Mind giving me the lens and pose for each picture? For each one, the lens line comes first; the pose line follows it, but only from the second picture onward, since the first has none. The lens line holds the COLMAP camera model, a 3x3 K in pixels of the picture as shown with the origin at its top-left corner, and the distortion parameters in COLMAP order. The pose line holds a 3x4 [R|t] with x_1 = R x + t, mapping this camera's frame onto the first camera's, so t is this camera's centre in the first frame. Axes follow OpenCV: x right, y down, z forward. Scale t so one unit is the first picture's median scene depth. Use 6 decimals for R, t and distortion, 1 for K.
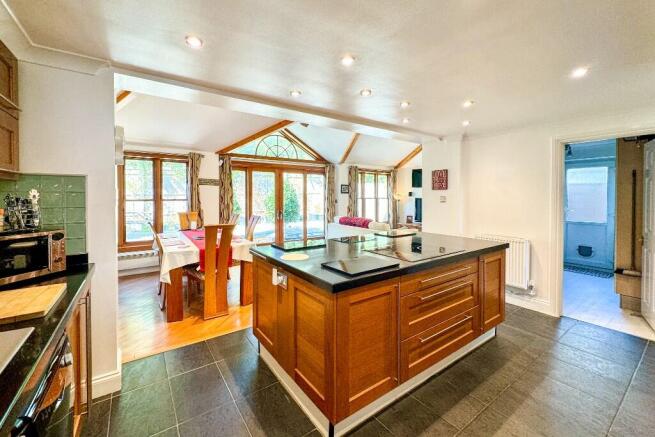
lens RADIAL K [[250.1, 0, 328.8], [0, 250.1, 198.6], [0, 0, 1]] dist [-0.001179, -0.000085]
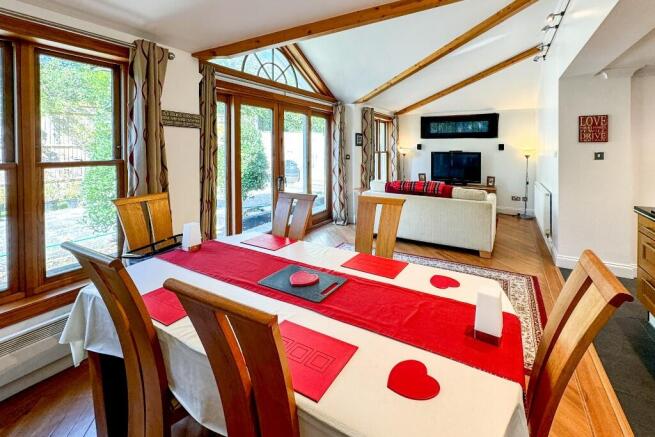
lens RADIAL K [[269.4, 0, 340.0], [0, 269.4, 149.4], [0, 0, 1]] dist [-0.000177, -0.000016]
pose [[0.906399, -0.002400, 0.422416, -0.345483], [0.003630, 0.999991, -0.002108, -0.010379], [-0.422407, 0.003444, 0.906400, 0.376089]]
